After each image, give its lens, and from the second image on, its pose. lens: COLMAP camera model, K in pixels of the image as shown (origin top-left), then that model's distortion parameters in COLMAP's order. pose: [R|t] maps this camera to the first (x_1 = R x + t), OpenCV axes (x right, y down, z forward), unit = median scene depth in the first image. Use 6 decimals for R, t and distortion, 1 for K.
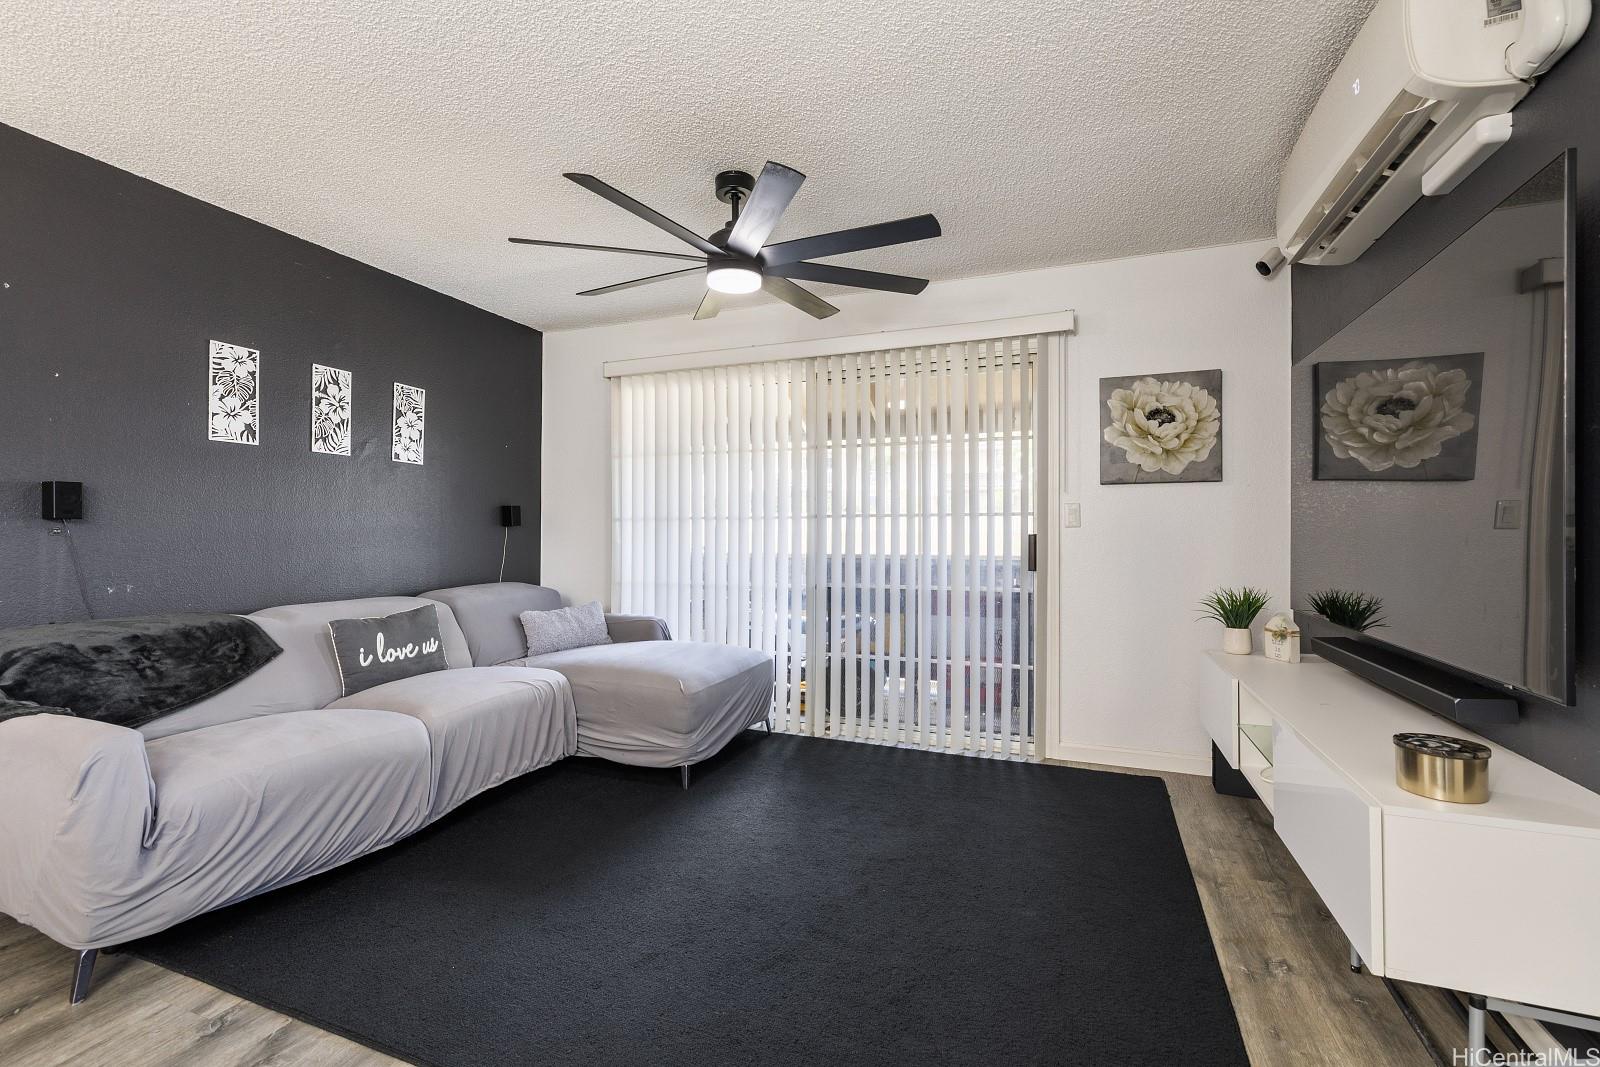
lens RADIAL K [[690.9, 0, 799.9], [0, 690.9, 529.9], [0, 0, 1]] dist [-0.003547, 0.000298]
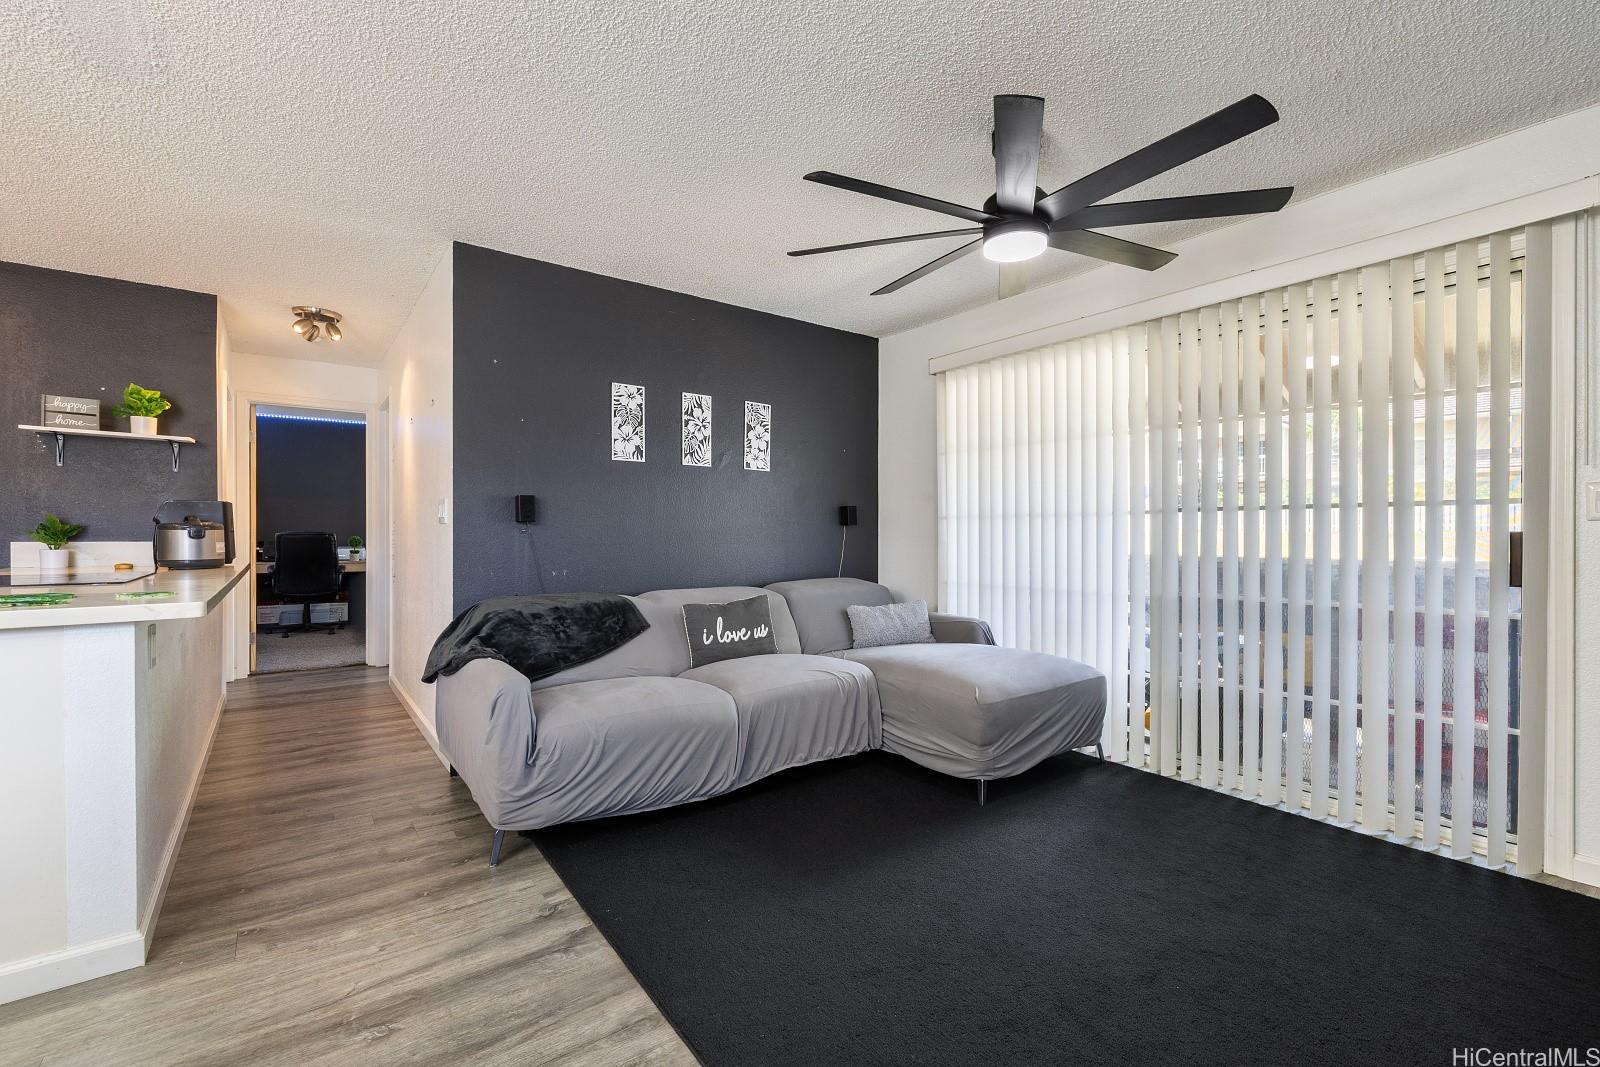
lens RADIAL K [[690.9, 0, 795.7], [0, 690.9, 536.7], [0, 0, 1]] dist [-0.003547, 0.000298]
pose [[0.843643, 0.002046, -0.536901, 0.114924], [0.004207, 0.999937, 0.010421, 0.001653], [0.536888, -0.011051, 0.843581, 0.075994]]
